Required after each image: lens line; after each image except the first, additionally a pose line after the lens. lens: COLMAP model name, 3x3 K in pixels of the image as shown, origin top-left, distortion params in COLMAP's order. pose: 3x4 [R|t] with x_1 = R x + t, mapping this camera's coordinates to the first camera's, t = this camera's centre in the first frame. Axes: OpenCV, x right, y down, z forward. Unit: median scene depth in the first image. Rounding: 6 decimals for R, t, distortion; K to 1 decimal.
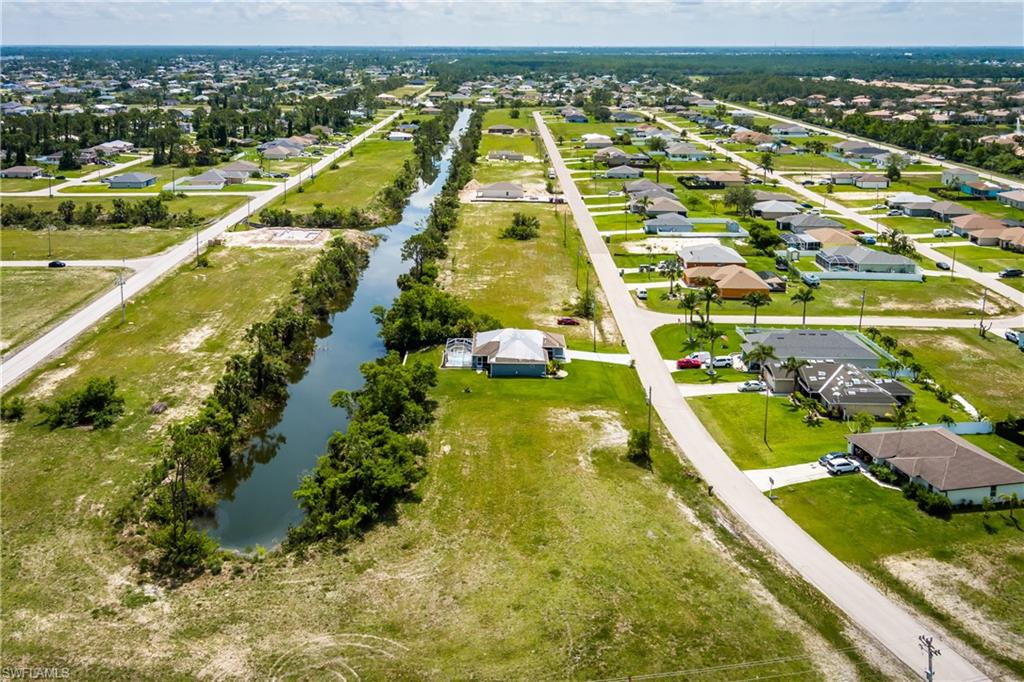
lens RADIAL K [[896.8, 0, 486.7], [0, 896.8, 266.1], [0, 0, 1]] dist [0.030227, -0.026318]
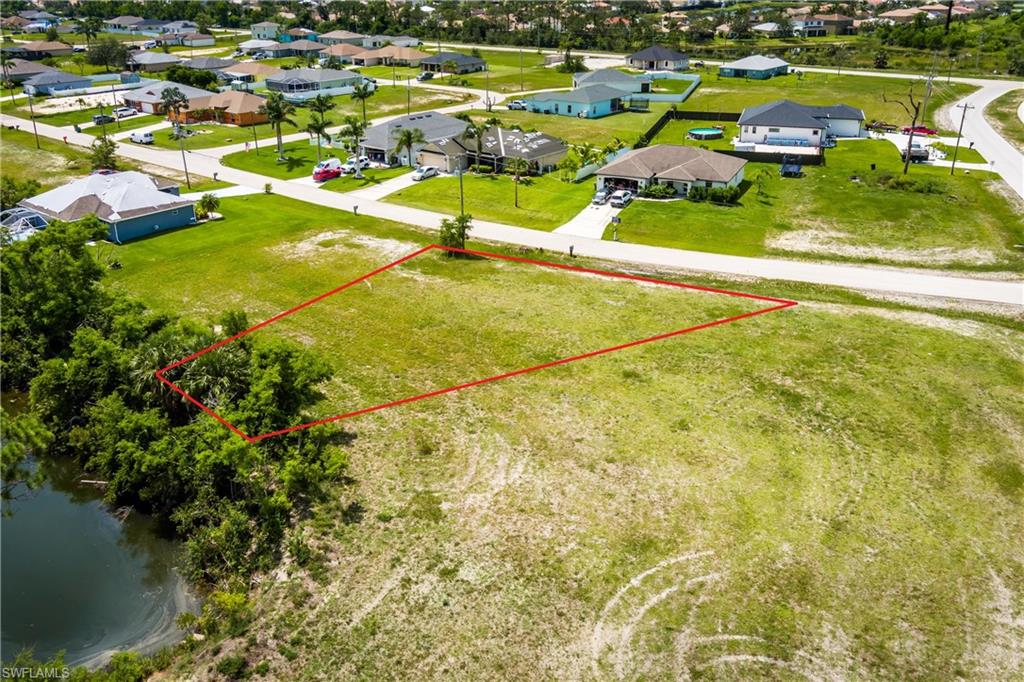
lens RADIAL K [[796.6, 0, 509.7], [0, 796.6, 335.2], [0, 0, 1]] dist [0.022313, -0.016622]
pose [[0.616184, -0.338605, 0.711100, -0.289239], [0.193330, 0.940271, 0.280204, 0.092511], [-0.763505, -0.035180, 0.644843, 0.498488]]
